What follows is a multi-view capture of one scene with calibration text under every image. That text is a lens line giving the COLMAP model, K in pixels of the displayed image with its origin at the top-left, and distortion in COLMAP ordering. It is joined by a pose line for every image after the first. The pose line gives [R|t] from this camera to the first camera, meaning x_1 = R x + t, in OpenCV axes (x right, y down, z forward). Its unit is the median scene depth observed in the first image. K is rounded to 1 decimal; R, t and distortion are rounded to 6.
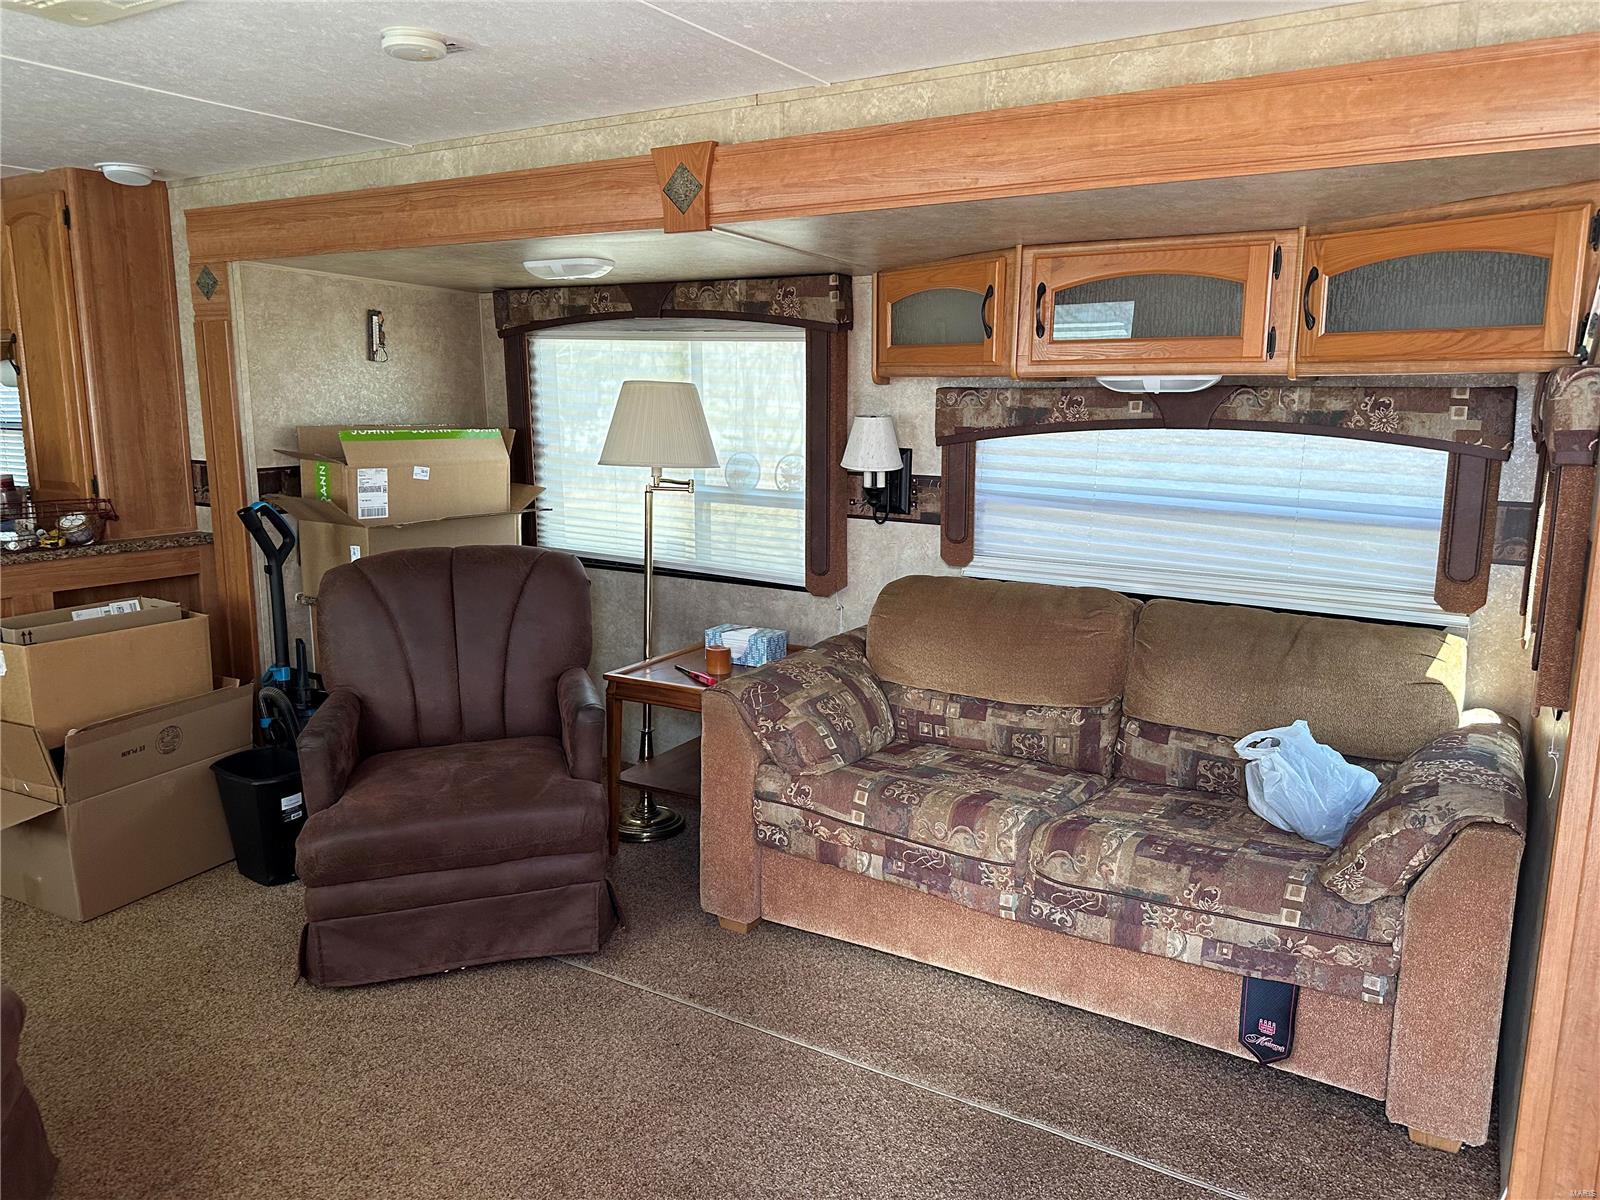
lens RADIAL K [[1107.1, 0, 733.3], [0, 1107.1, 579.3], [0, 0, 1]] dist [0.153567, -0.200167]
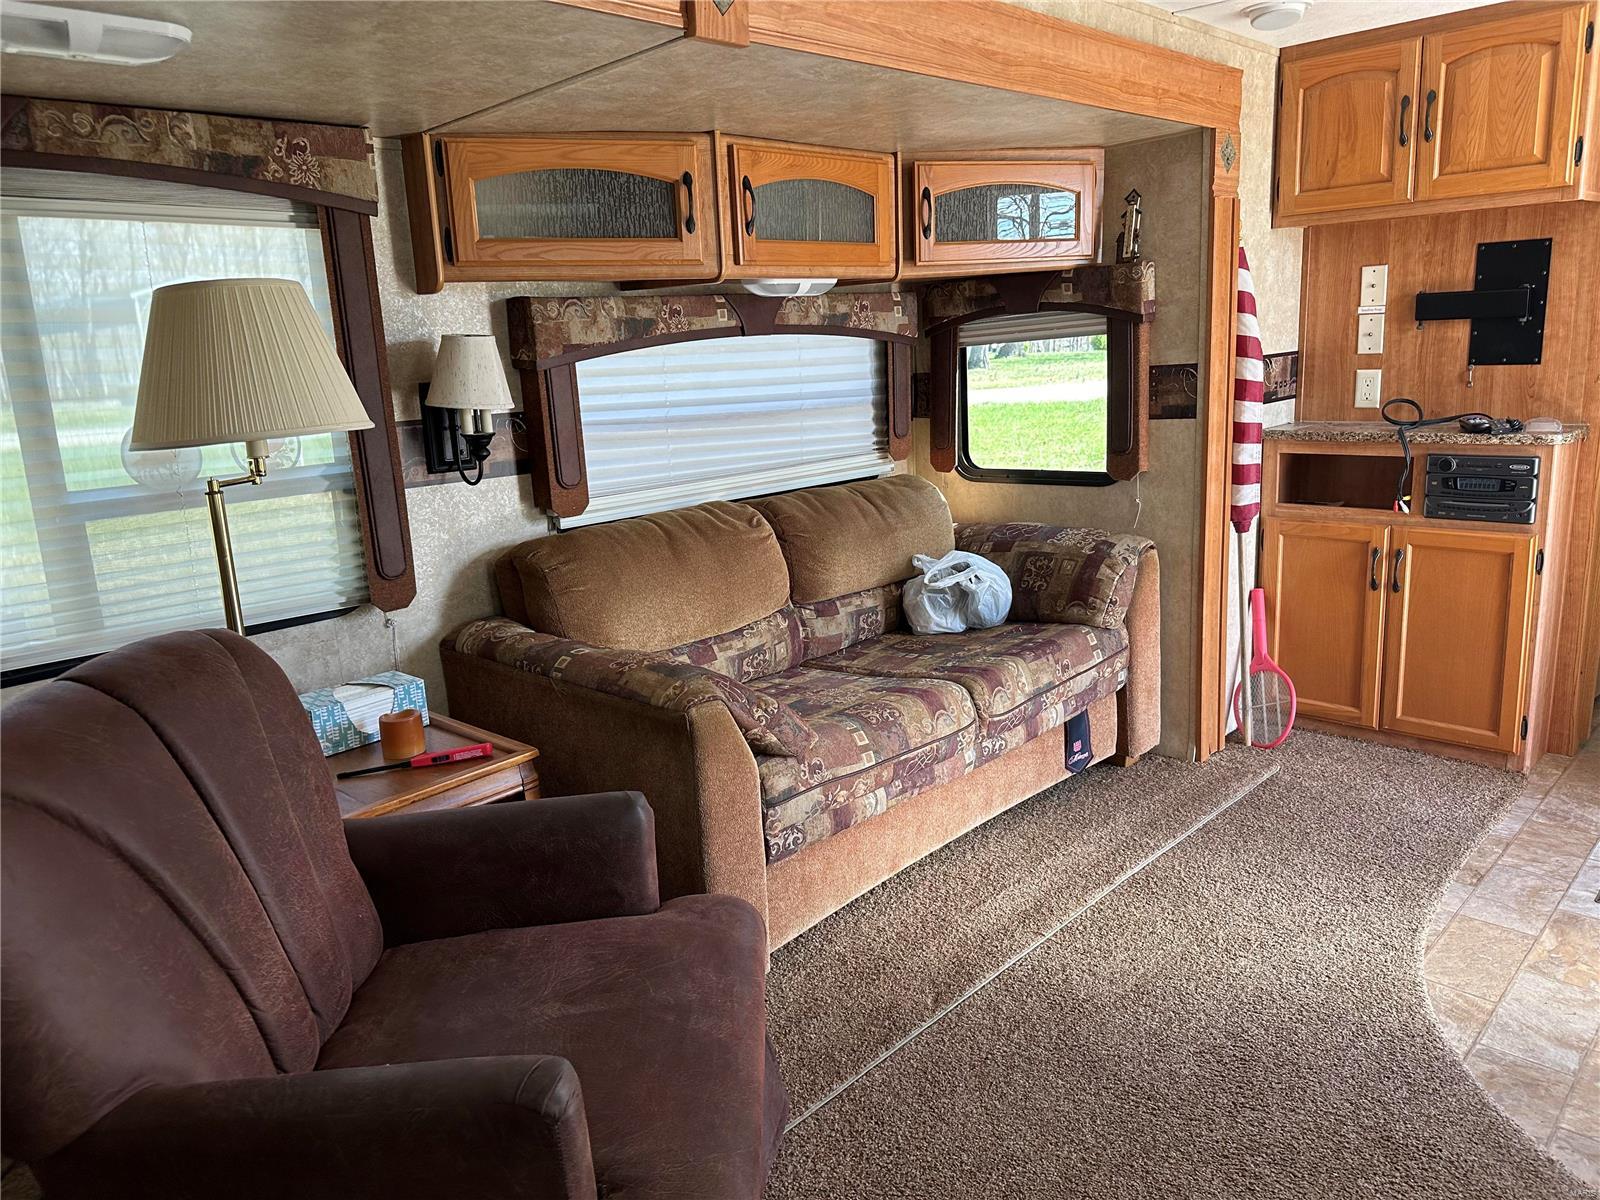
lens RADIAL K [[1172.9, 0, 800.0], [0, 1172.9, 600.0], [0, 0, 1]] dist [0.105738, -0.183991]
pose [[0.184955, -0.229080, 0.955675, -0.726124], [0.214632, 0.958393, 0.188193, -0.094416], [-0.959023, 0.170311, 0.226428, 0.757220]]
